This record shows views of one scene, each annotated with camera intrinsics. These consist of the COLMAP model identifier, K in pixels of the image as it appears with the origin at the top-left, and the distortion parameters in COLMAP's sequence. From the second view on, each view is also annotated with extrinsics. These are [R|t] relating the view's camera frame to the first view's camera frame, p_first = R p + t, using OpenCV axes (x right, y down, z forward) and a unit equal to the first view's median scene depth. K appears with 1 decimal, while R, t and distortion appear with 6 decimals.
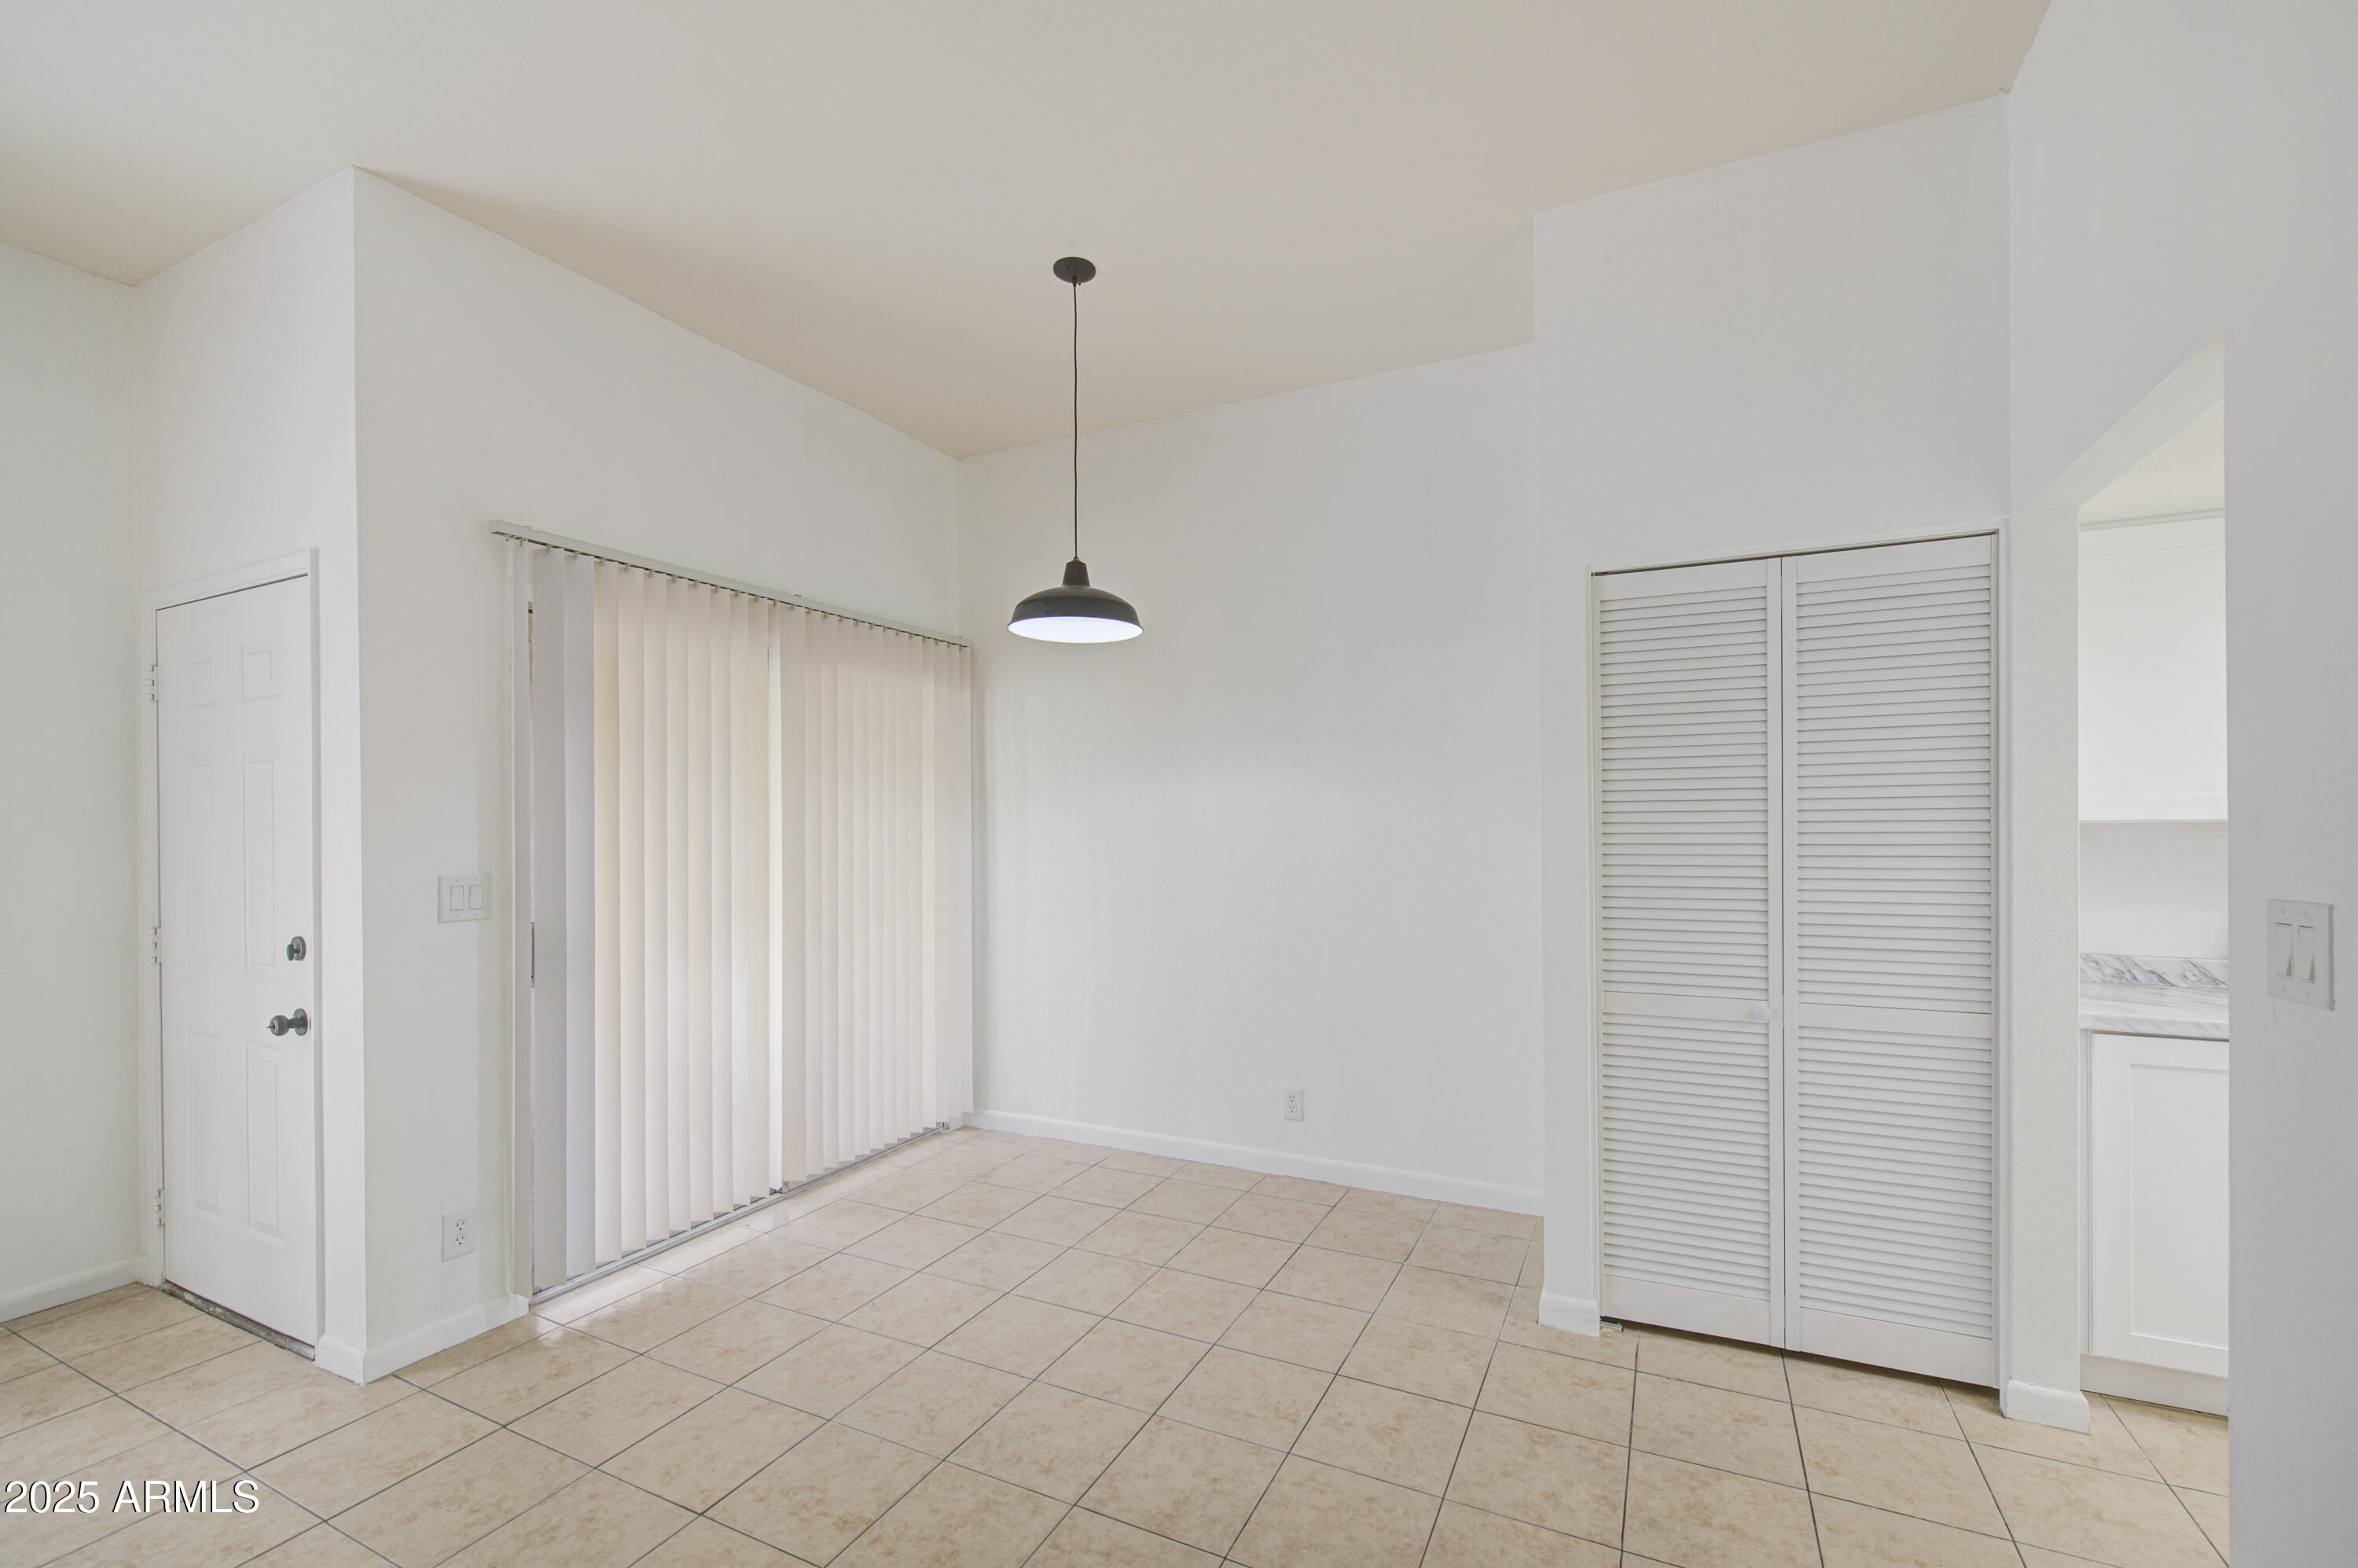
lens RADIAL K [[980.2, 0, 1203.8], [0, 980.2, 820.3], [0, 0, 1]] dist [-0.006813, -0.000366]
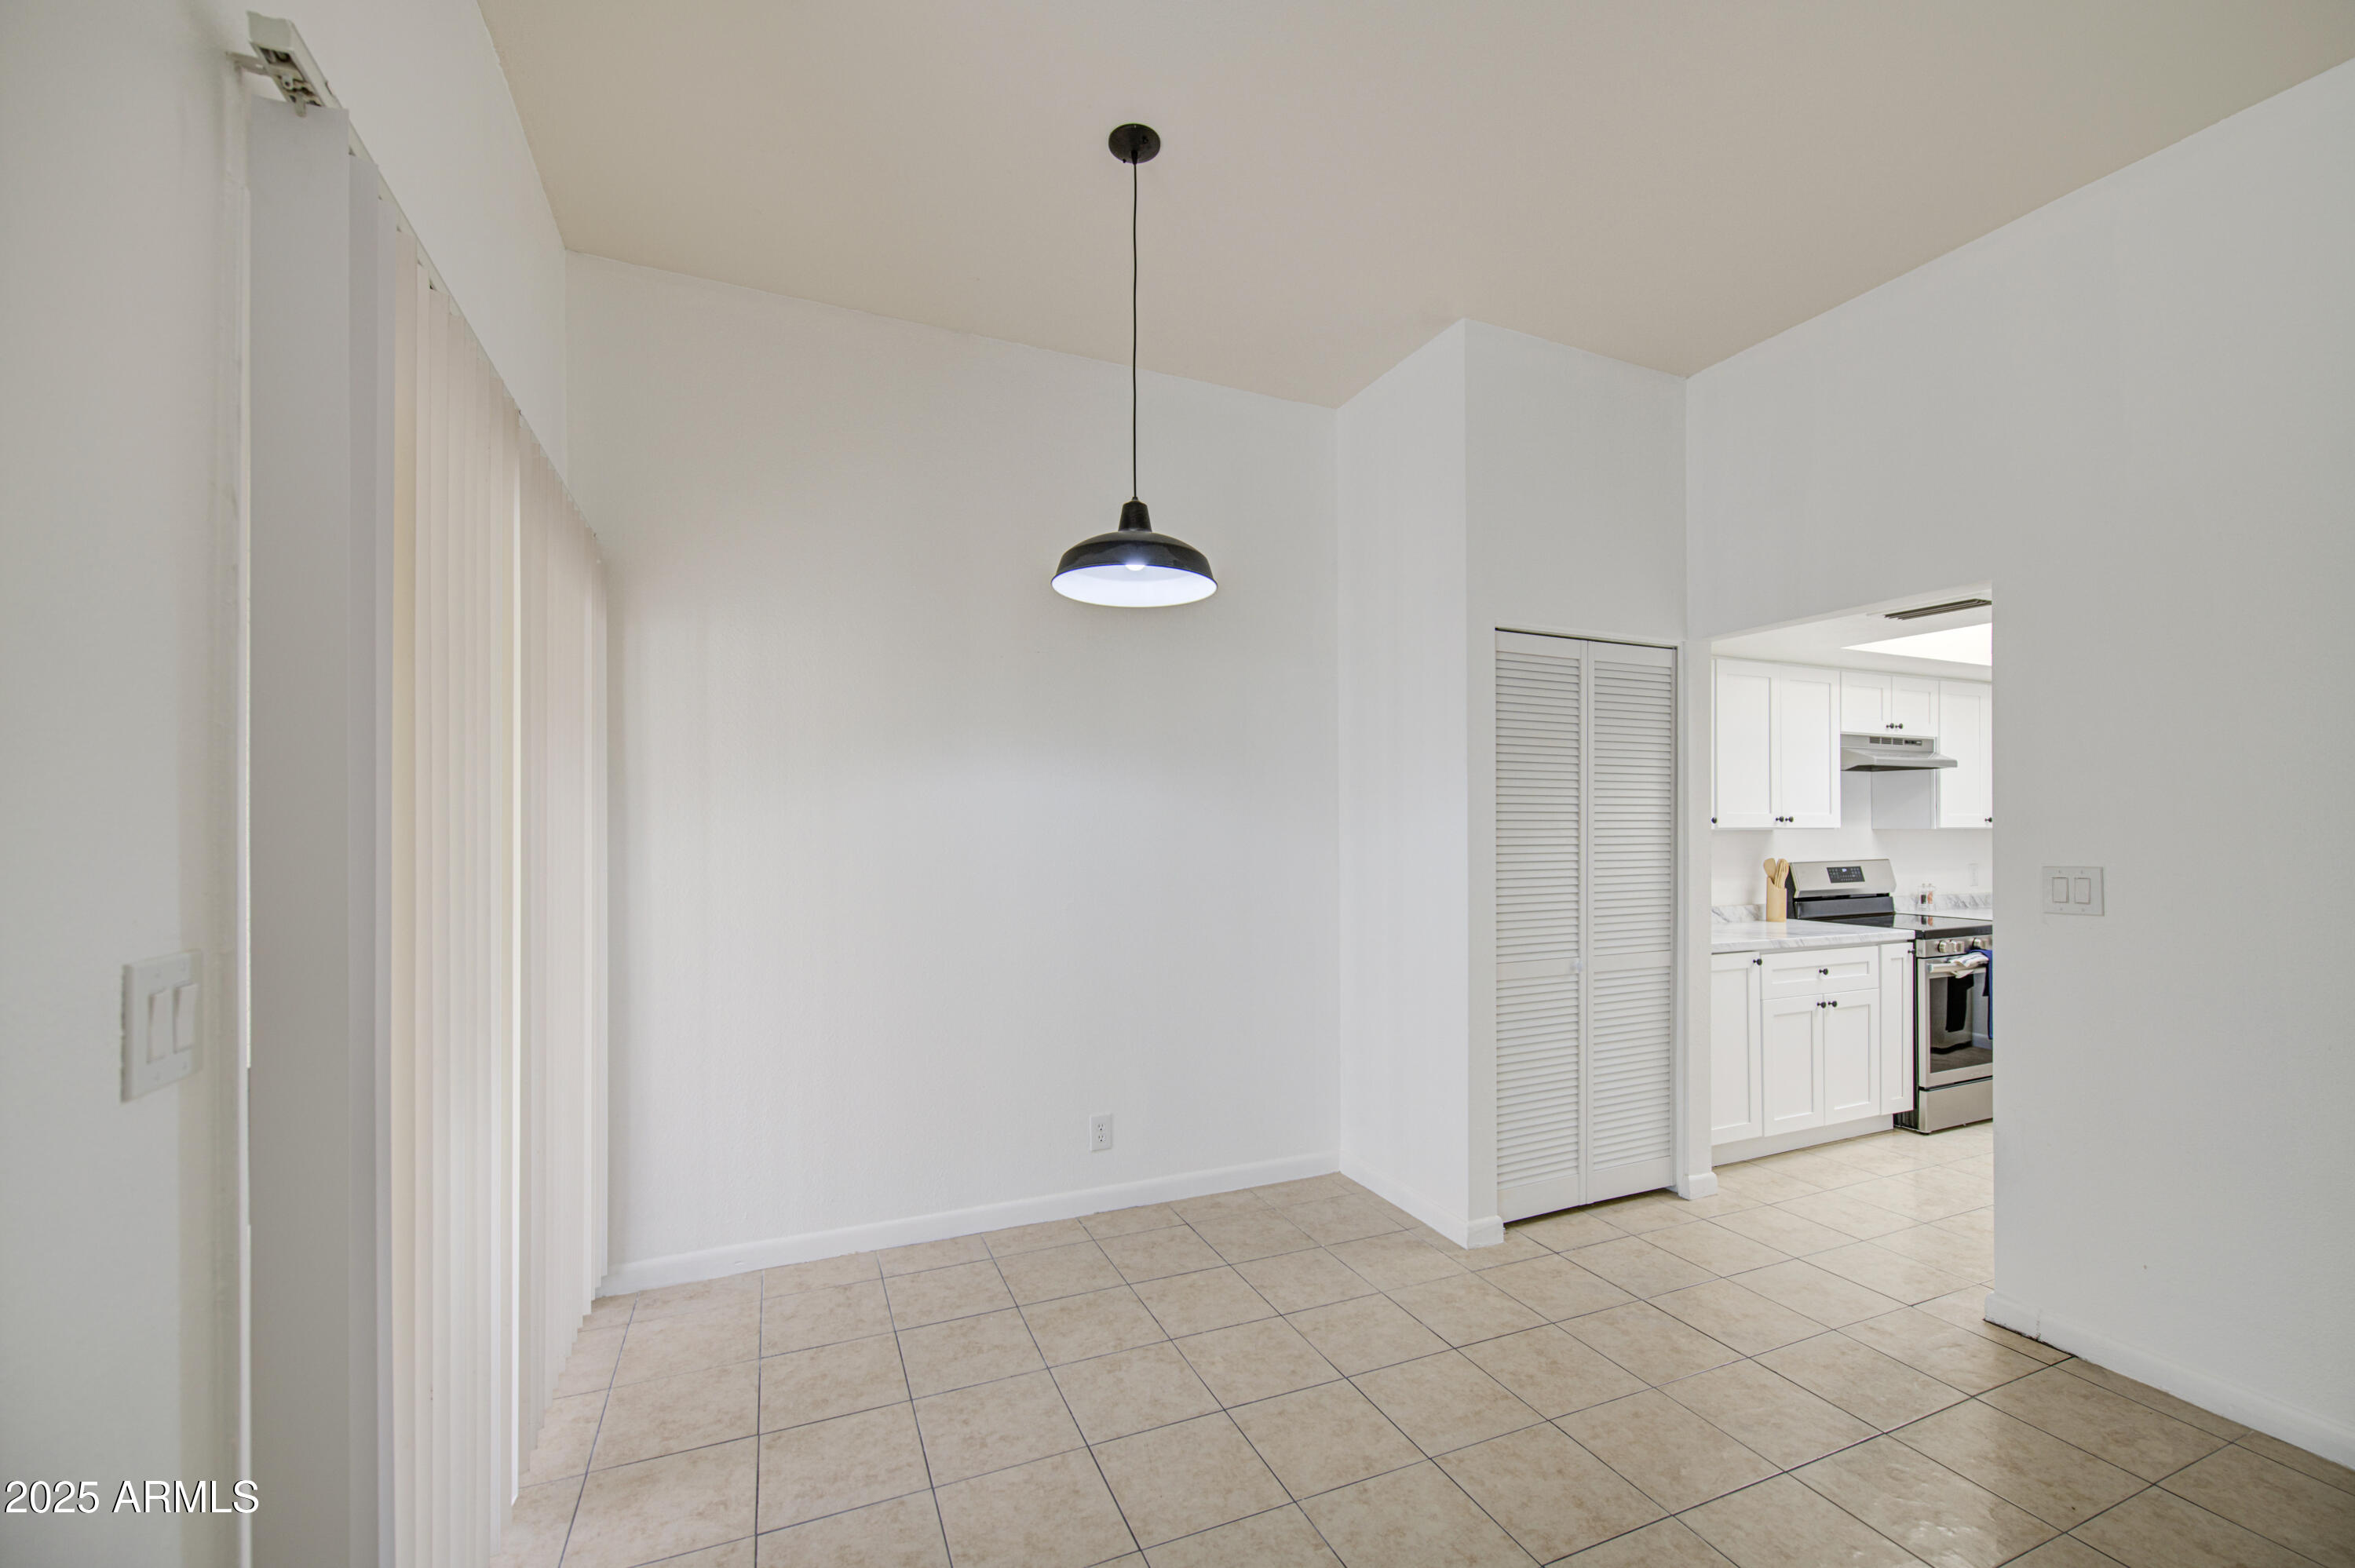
lens RADIAL K [[966.0, 0, 1199.1], [0, 966.0, 821.1], [0, 0, 1]] dist [0.000567, -0.000050]
pose [[0.652517, 0.011390, 0.757689, -0.777086], [-0.005528, 0.999932, -0.010271, 0.008015], [-0.757754, 0.002513, 0.652535, 0.485213]]
